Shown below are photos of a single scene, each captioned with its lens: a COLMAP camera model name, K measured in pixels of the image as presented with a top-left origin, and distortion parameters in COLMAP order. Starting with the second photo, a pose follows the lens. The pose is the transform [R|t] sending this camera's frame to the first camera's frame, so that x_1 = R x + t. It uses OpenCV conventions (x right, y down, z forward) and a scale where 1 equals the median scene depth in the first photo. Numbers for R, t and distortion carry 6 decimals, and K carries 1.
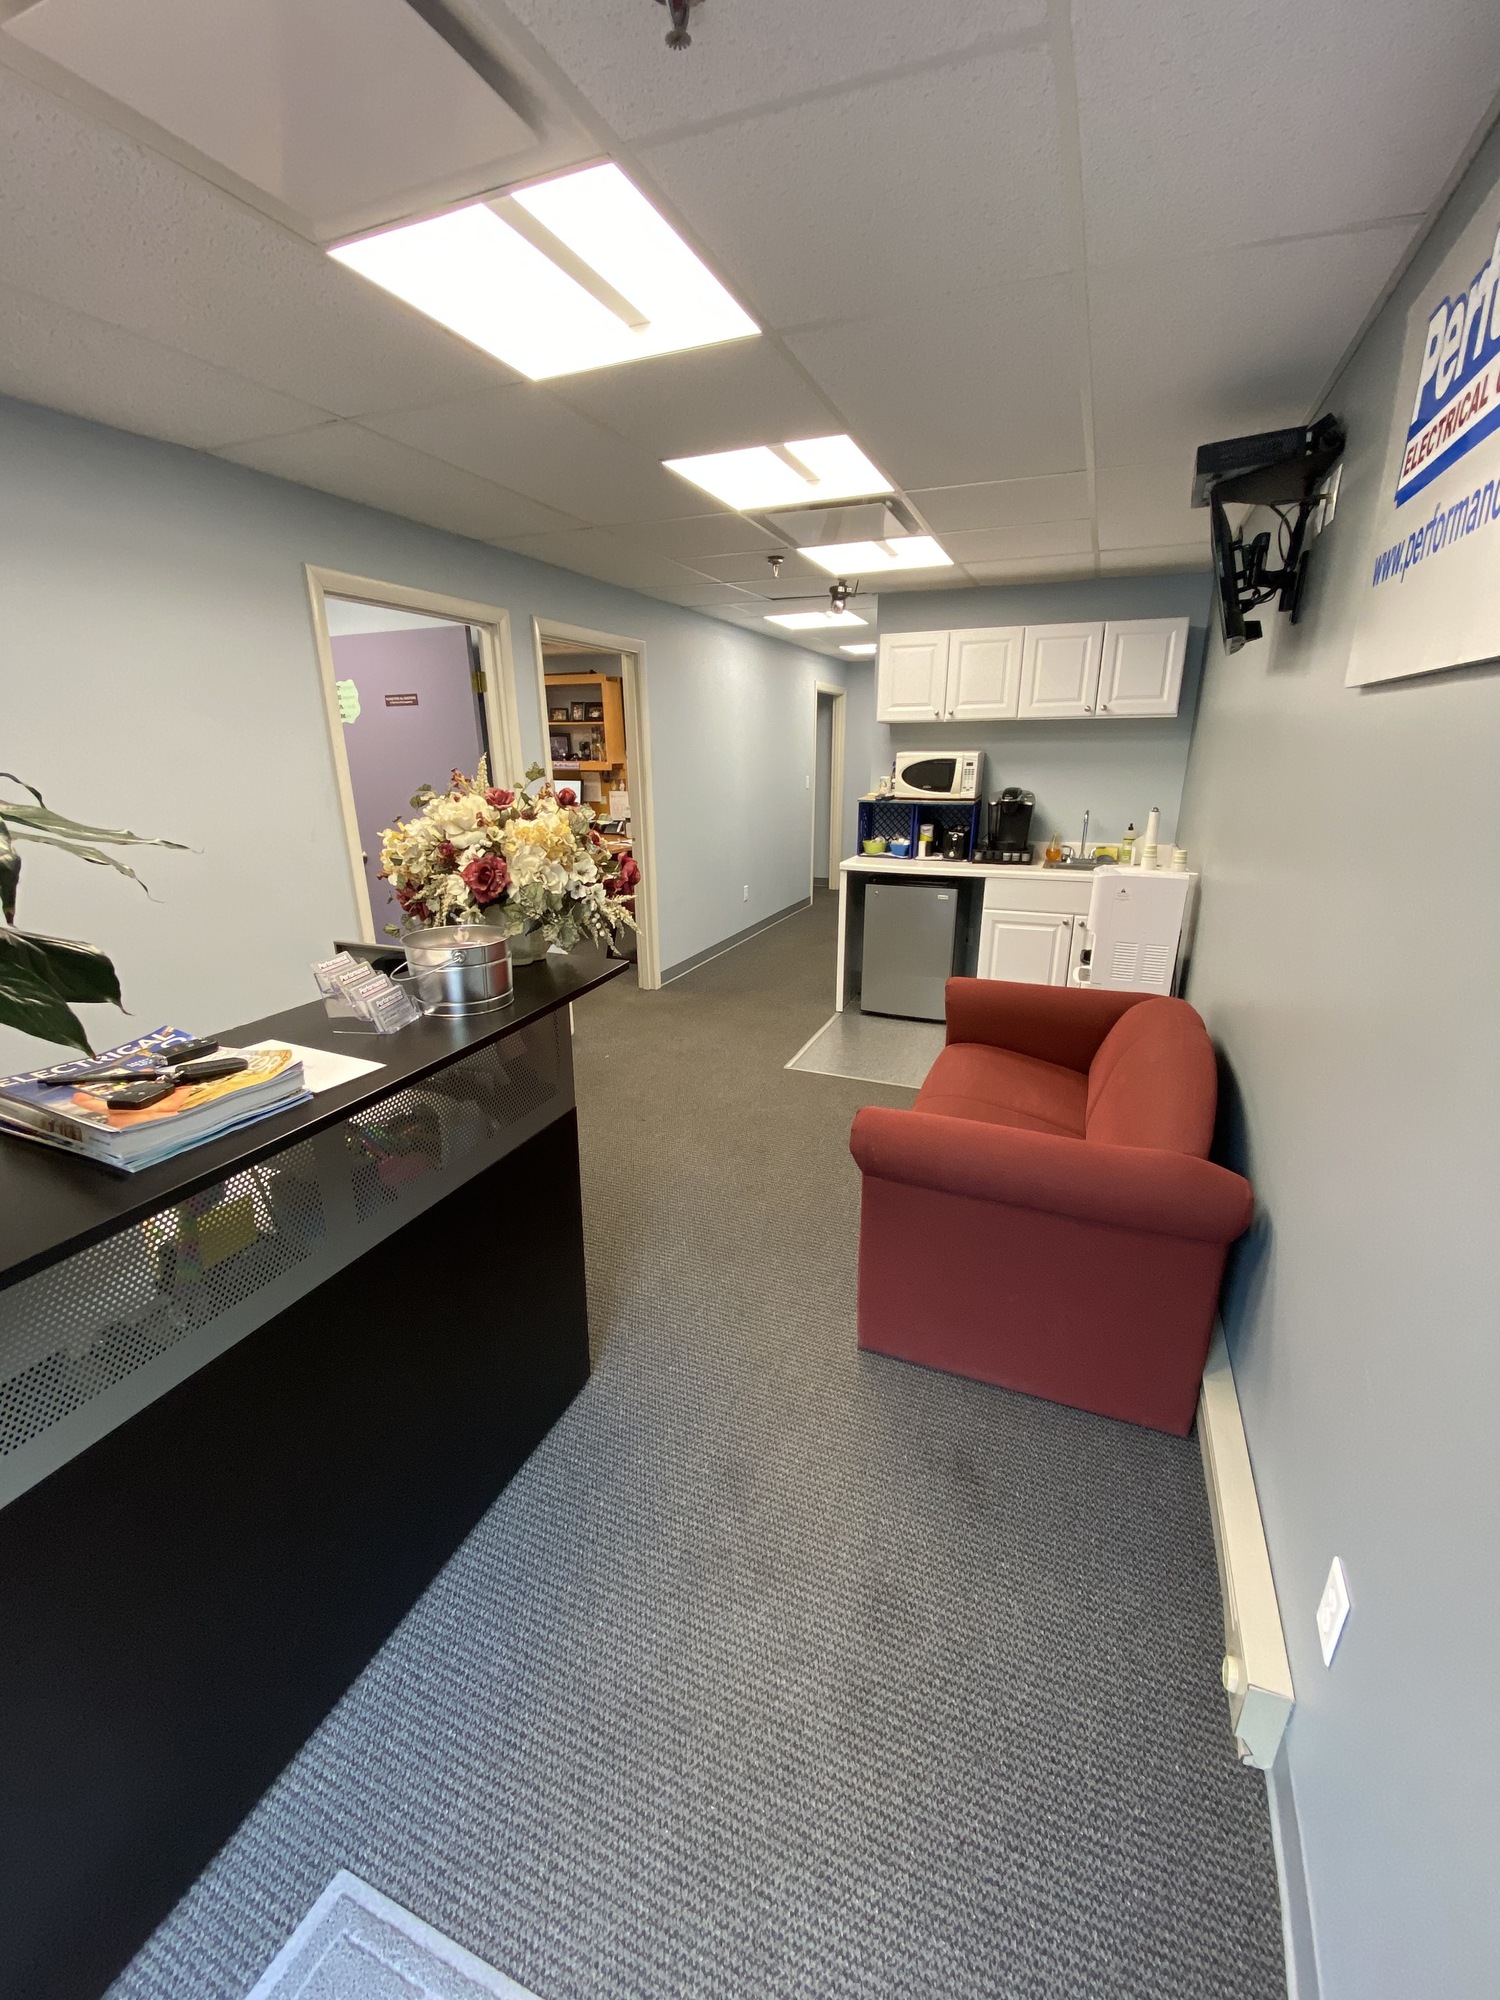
lens RADIAL K [[803.2, 0, 750.0], [0, 803.2, 1000.0], [0, 0, 1]] dist [0.016398, -0.020631]
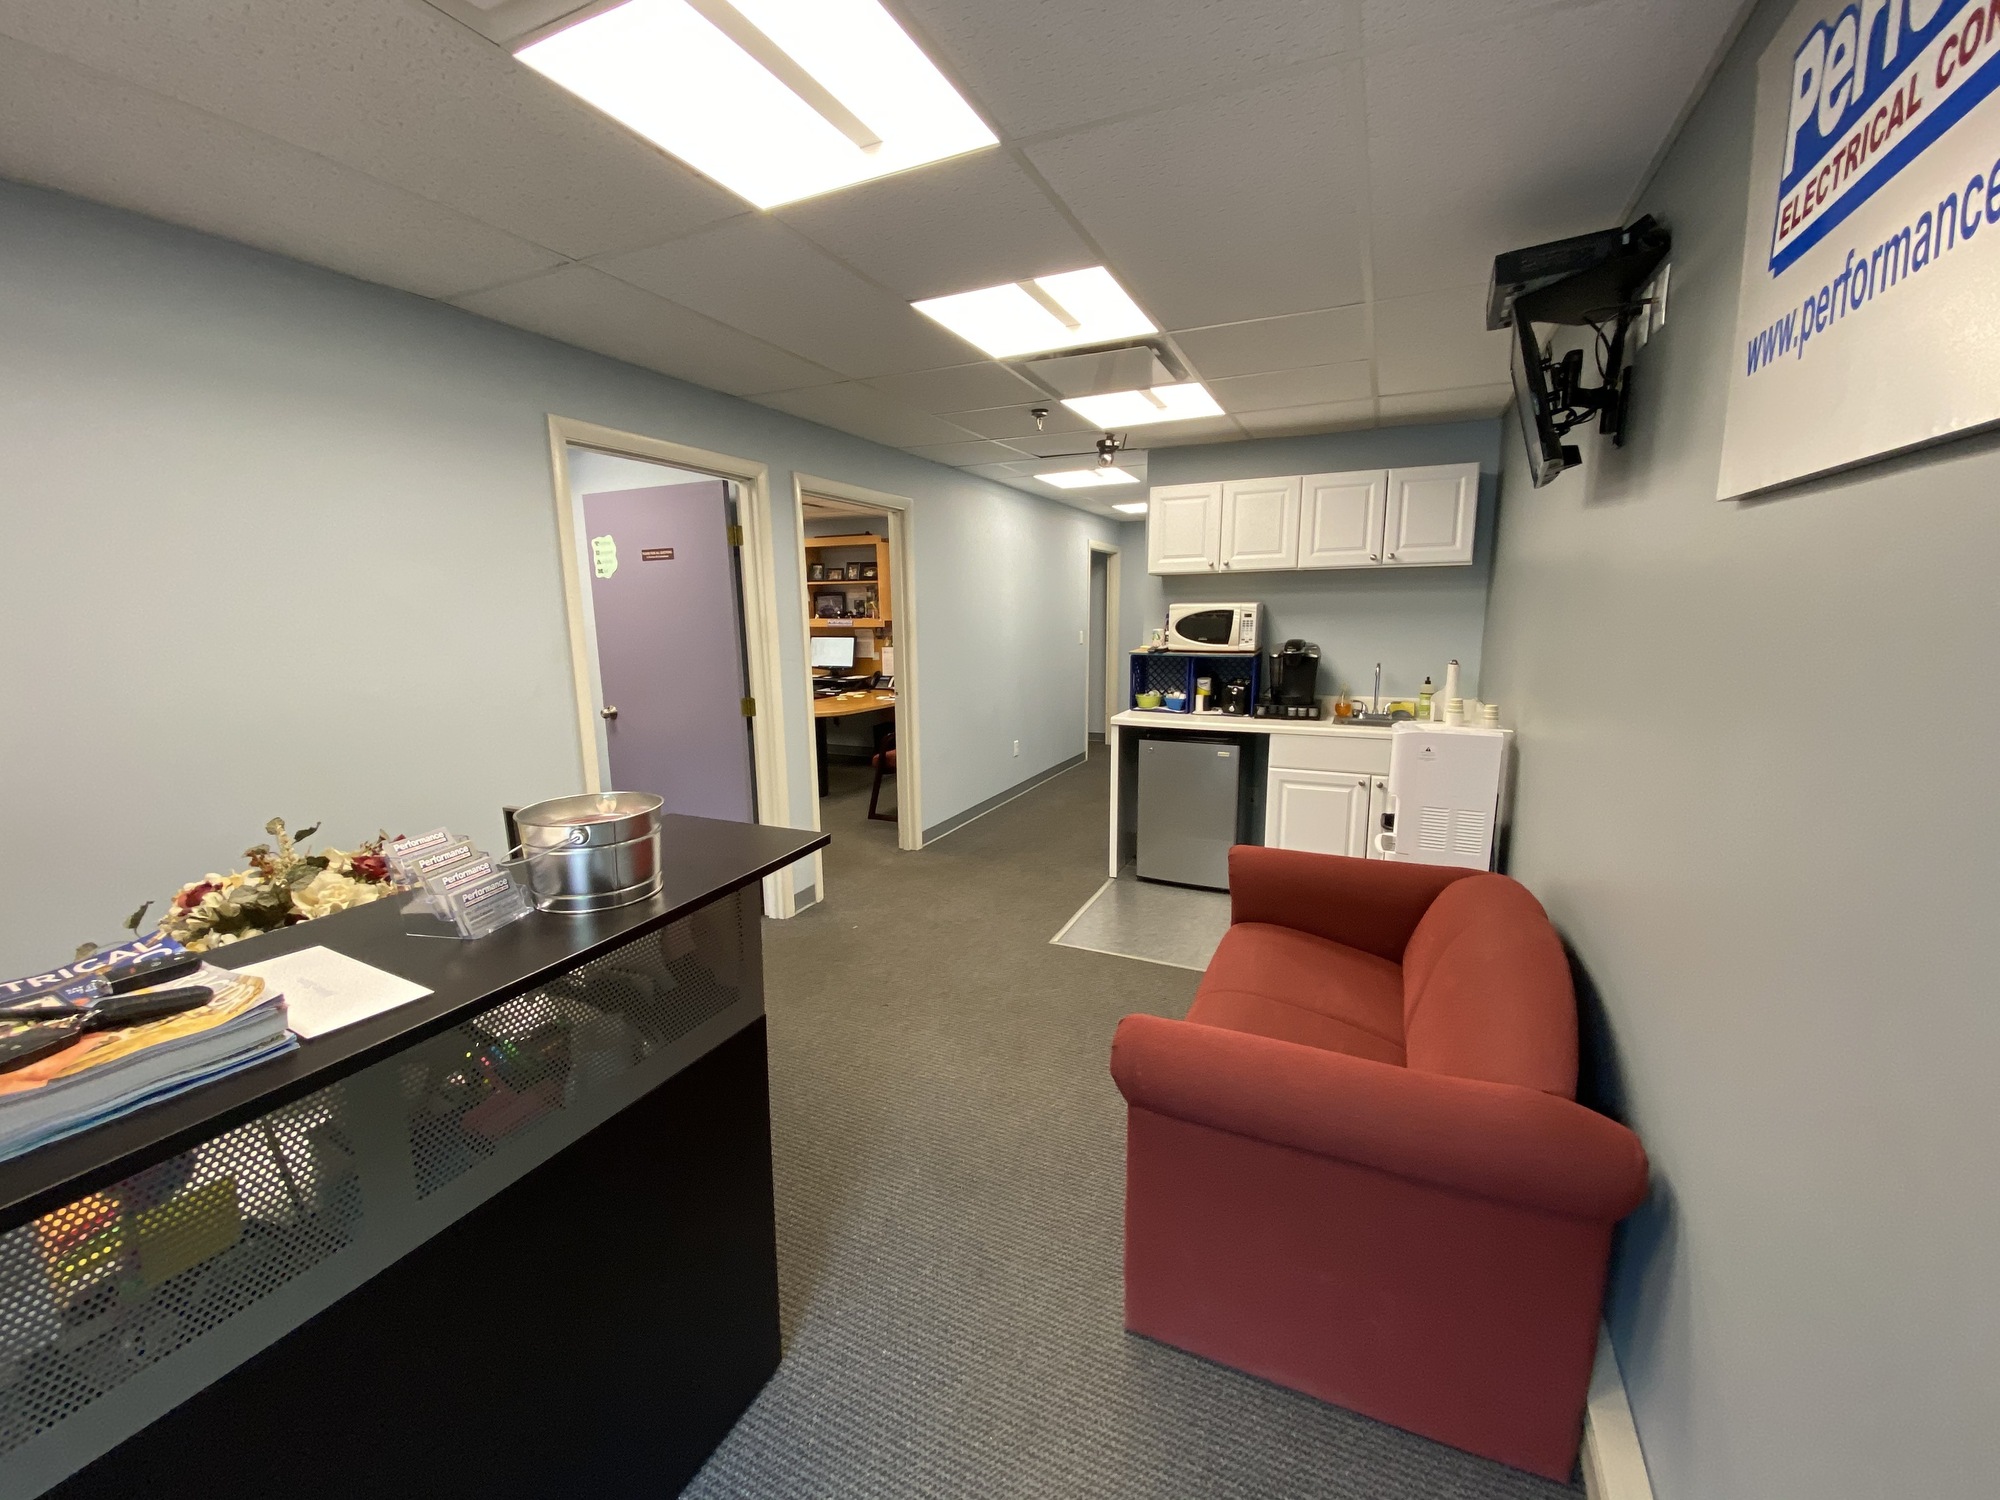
lens RADIAL K [[803.2, 0, 990.7], [0, 803.2, 751.1], [0, 0, 1]] dist [0.016398, -0.020631]
pose [[0.998685, 0.002290, -0.051215, 0.032154], [-0.008867, 0.991659, -0.128580, -0.017600], [0.050494, 0.128865, 0.990376, 0.113174]]
